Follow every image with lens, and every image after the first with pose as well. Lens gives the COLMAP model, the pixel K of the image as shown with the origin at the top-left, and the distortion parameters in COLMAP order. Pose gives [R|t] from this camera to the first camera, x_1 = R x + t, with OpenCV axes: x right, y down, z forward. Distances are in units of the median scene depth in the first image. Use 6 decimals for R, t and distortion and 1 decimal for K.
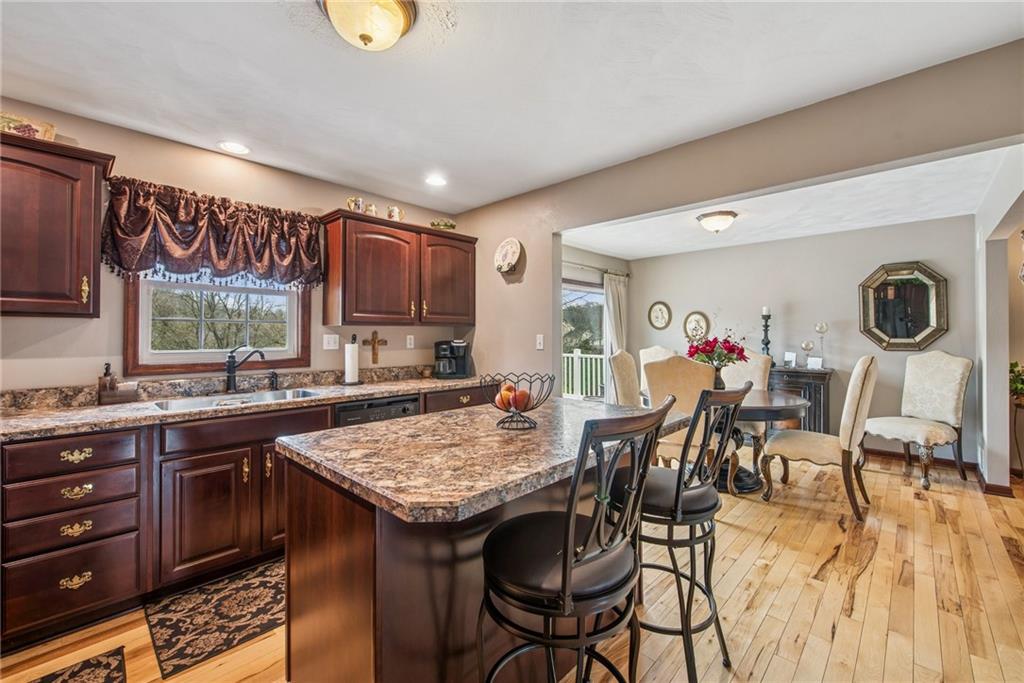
lens RADIAL K [[422.7, 0, 520.2], [0, 422.7, 333.5], [0, 0, 1]] dist [-0.000756, -0.000138]
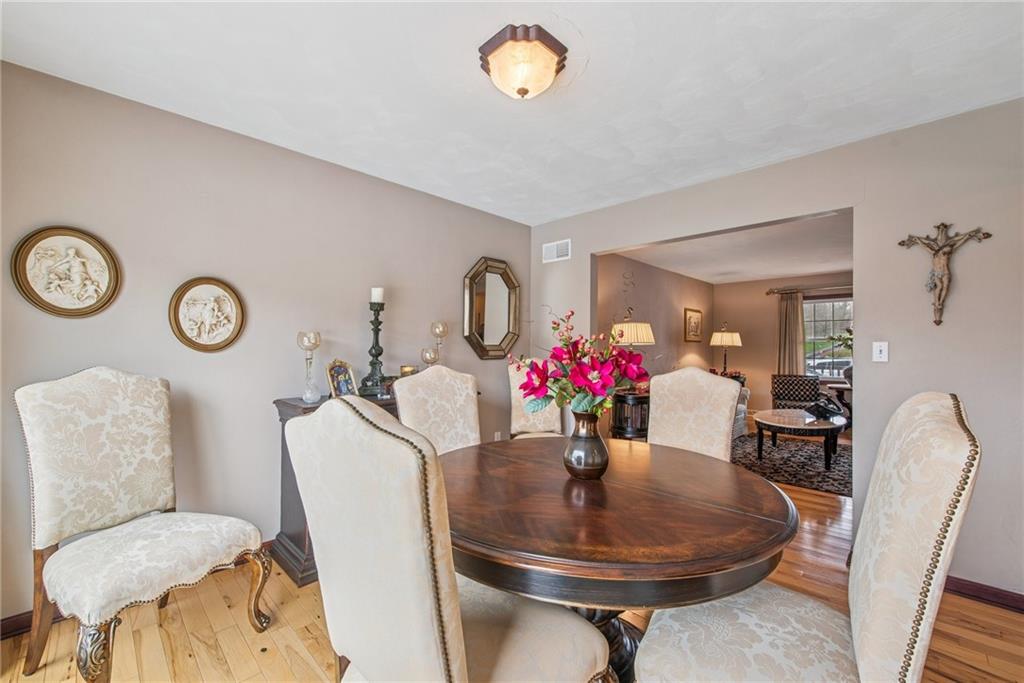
lens RADIAL K [[409.4, 0, 512.9], [0, 409.4, 348.6], [0, 0, 1]] dist [-0.000630, -0.000035]
pose [[0.022433, -0.001769, 0.999747, 0.086940], [-0.008609, 0.999961, 0.001962, 0.029462], [-0.999711, -0.008651, 0.022417, 1.683357]]
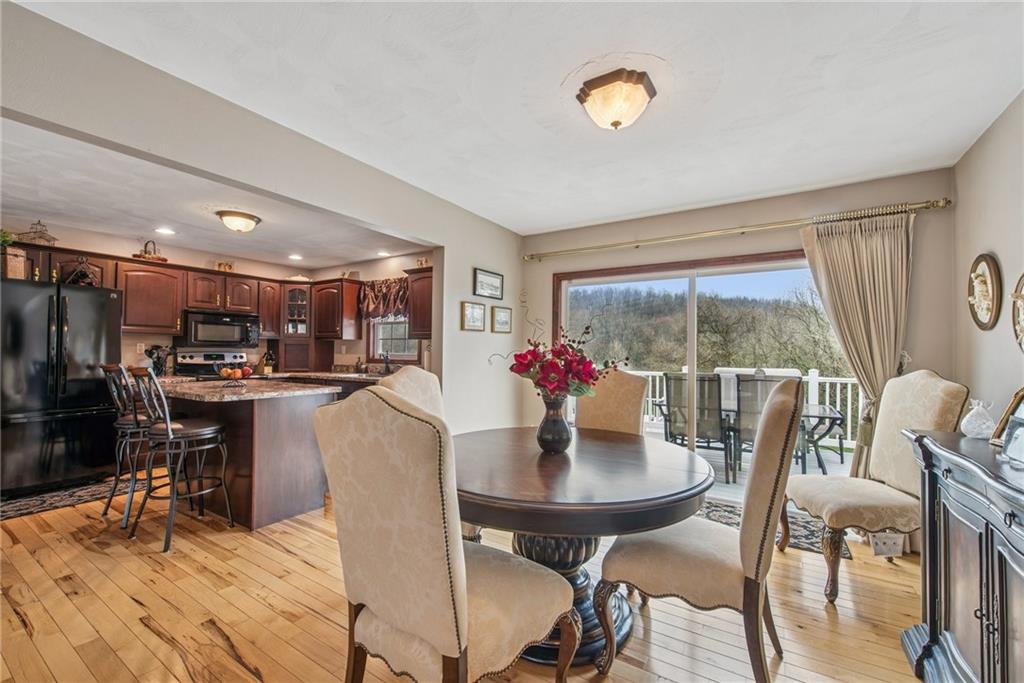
lens RADIAL K [[417.8, 0, 518.4], [0, 417.8, 346.9], [0, 0, 1]] dist [-0.001373, -0.000154]
pose [[0.190523, -0.008430, -0.981647, 1.513745], [-0.002736, 0.999955, -0.009118, 0.028391], [0.981679, 0.004423, 0.190491, 1.328173]]
